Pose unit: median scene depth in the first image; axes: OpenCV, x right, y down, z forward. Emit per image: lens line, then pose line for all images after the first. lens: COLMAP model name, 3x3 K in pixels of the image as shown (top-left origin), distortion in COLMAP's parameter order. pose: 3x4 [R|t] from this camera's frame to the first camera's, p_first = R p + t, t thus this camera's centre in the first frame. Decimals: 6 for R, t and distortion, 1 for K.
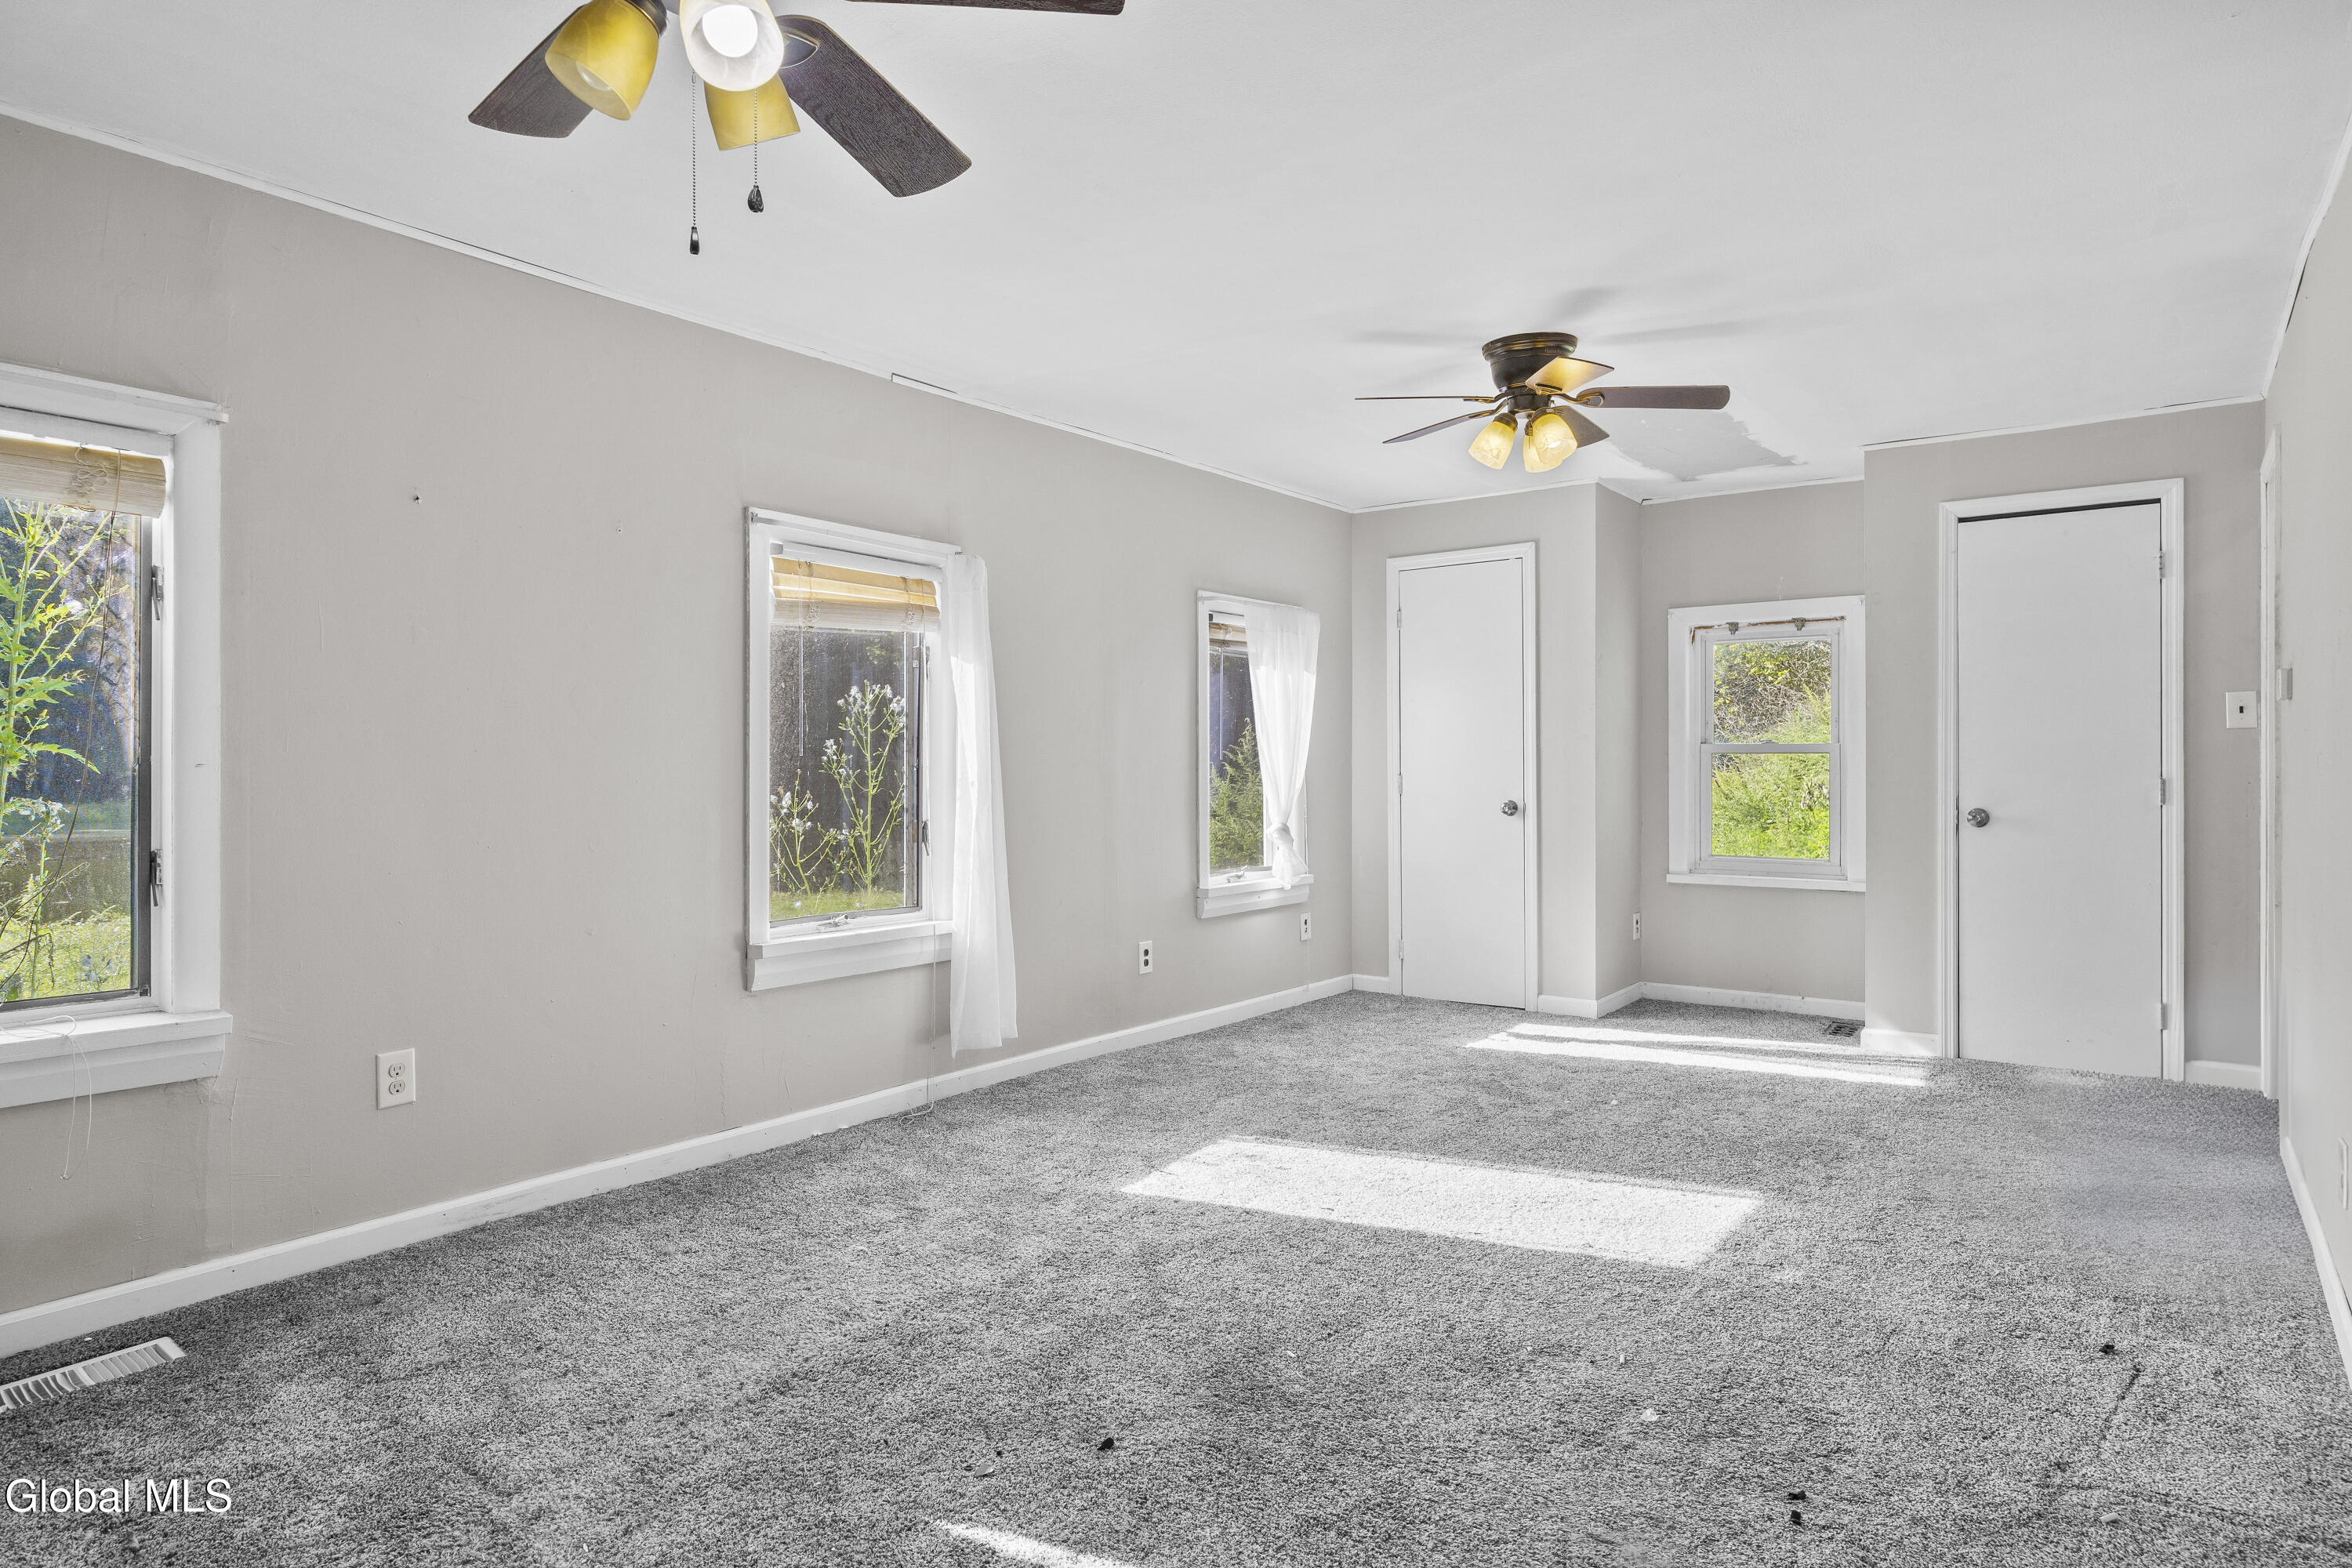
lens RADIAL K [[1355.2, 0, 1177.5], [0, 1355.2, 780.0], [0, 0, 1]] dist [-0.005191, -0.000715]
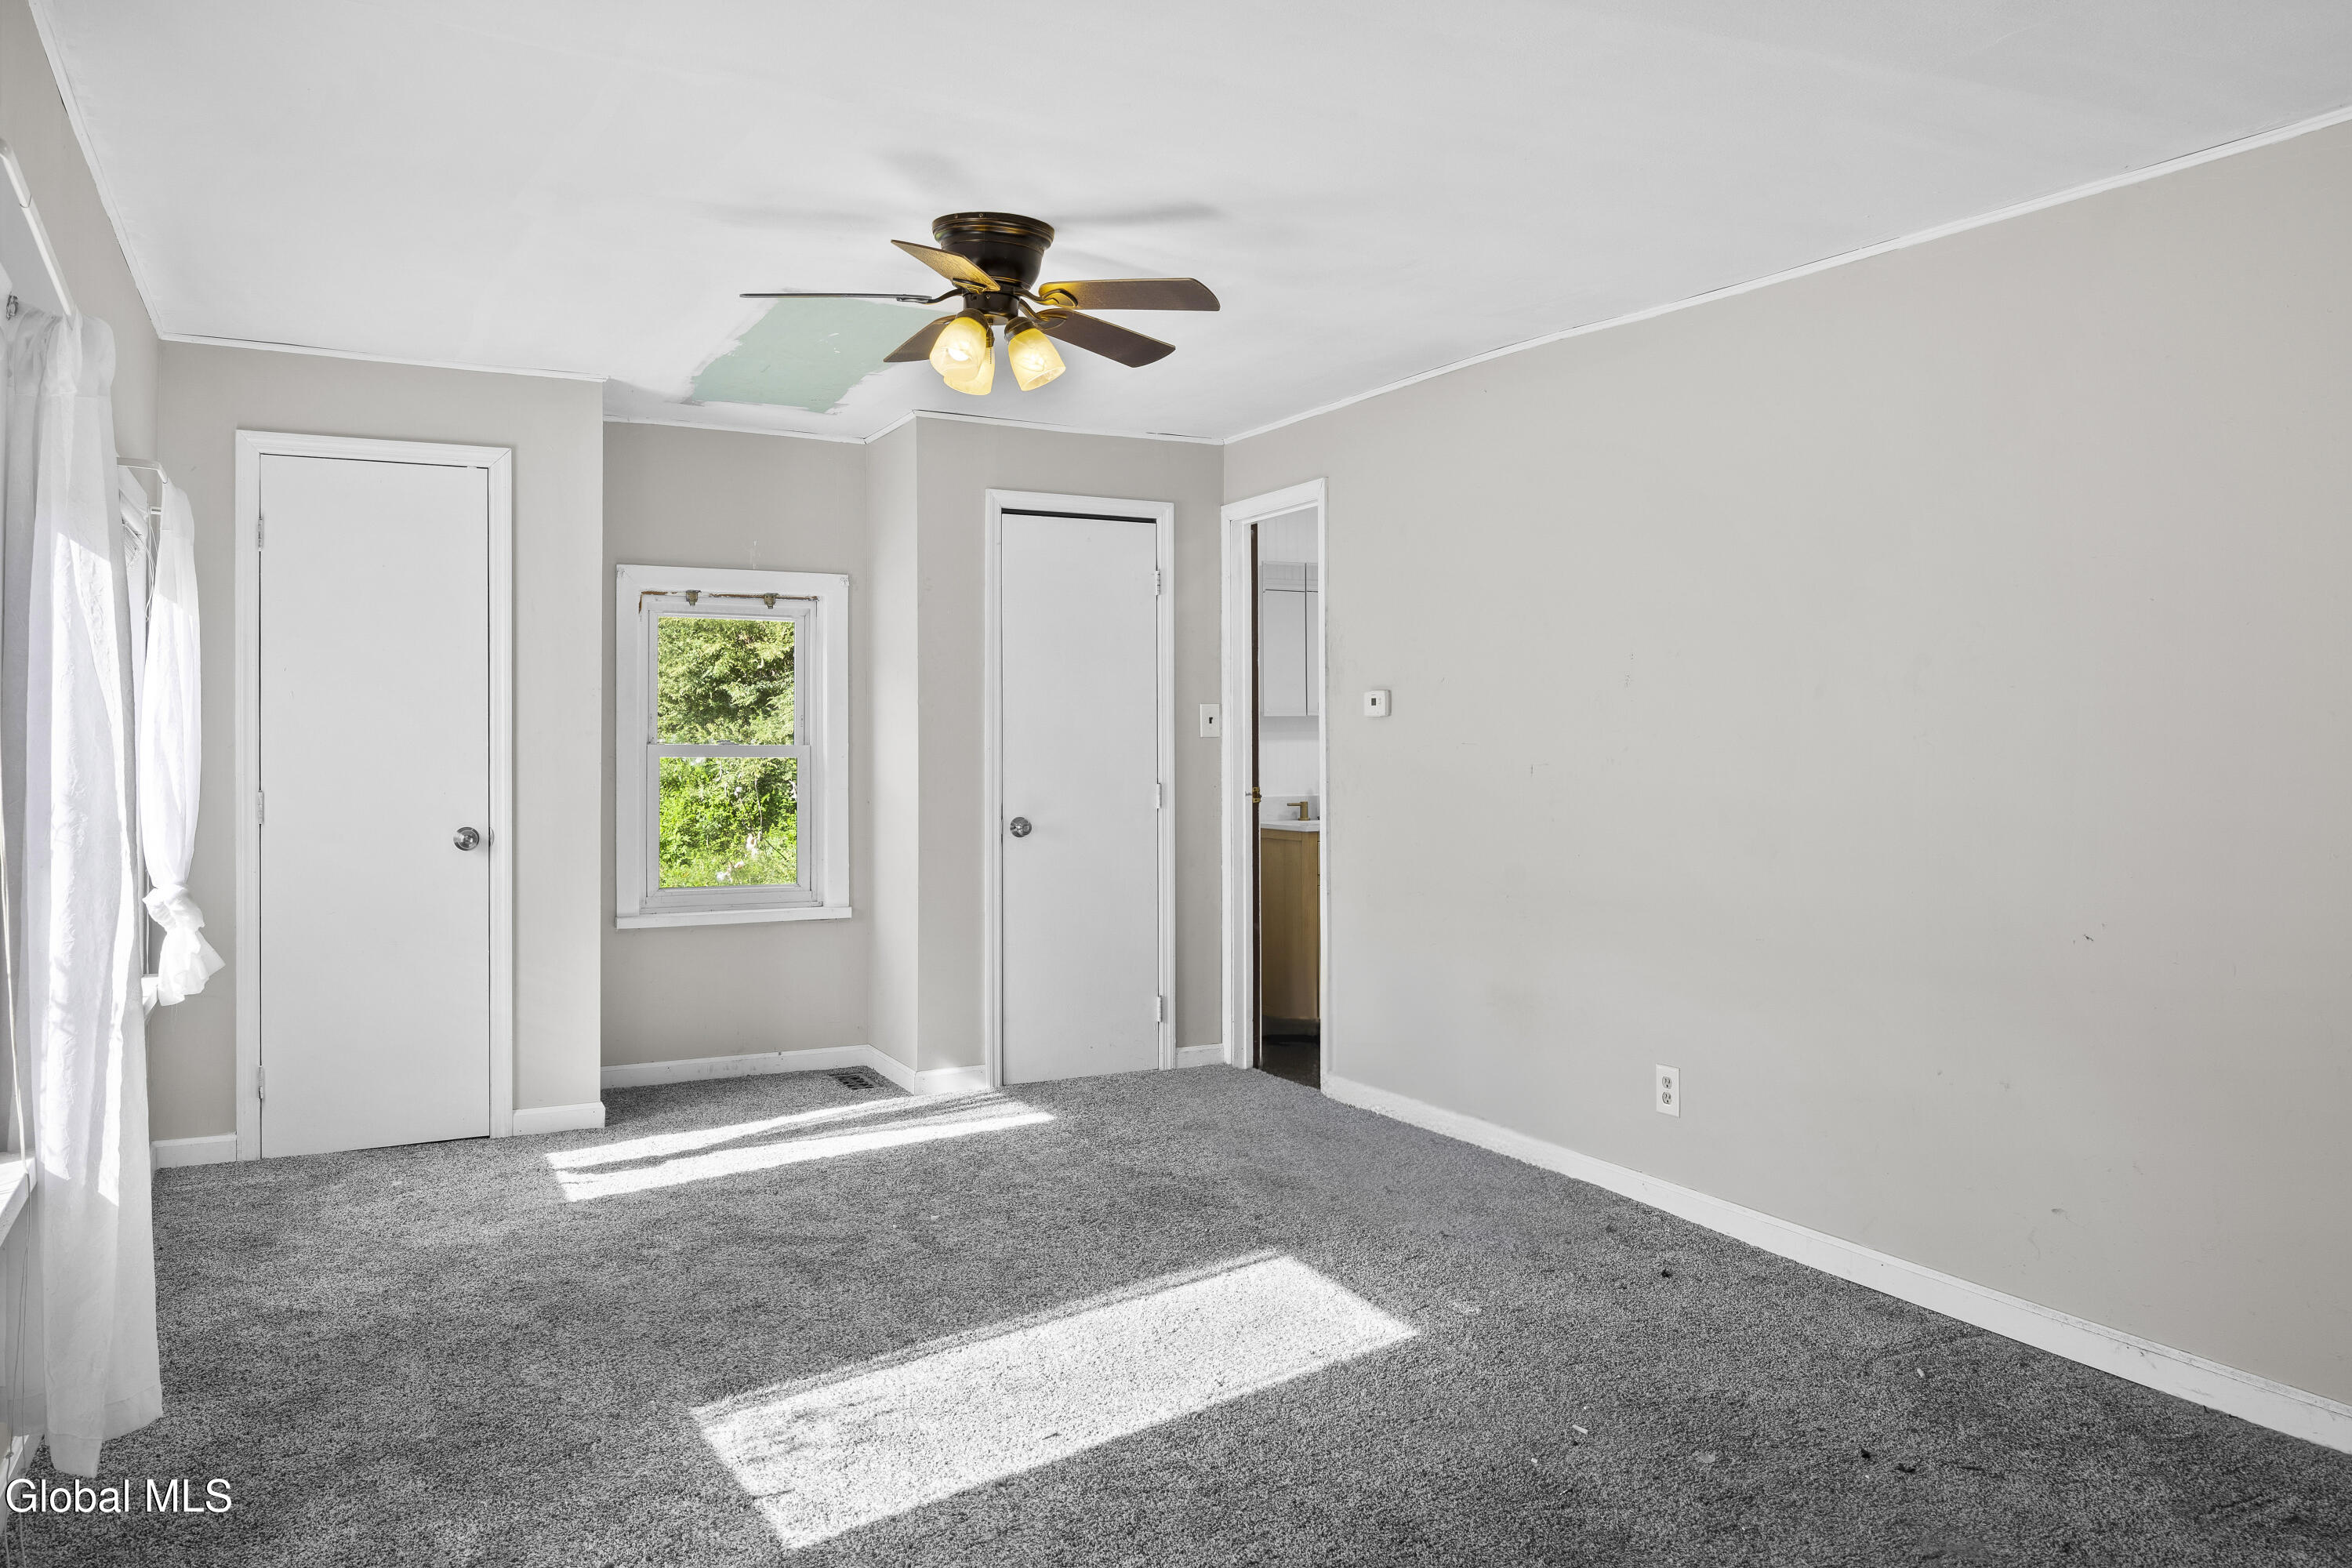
lens RADIAL K [[1703.8, 0, 1187.3], [0, 1703.8, 730.1], [0, 0, 1]] dist [-0.012509, 0.002074]
pose [[0.418778, 0.013890, 0.907983, -0.441081], [0.010533, 0.999741, -0.020152, -0.014647], [-0.908028, 0.018003, 0.418523, 0.392599]]
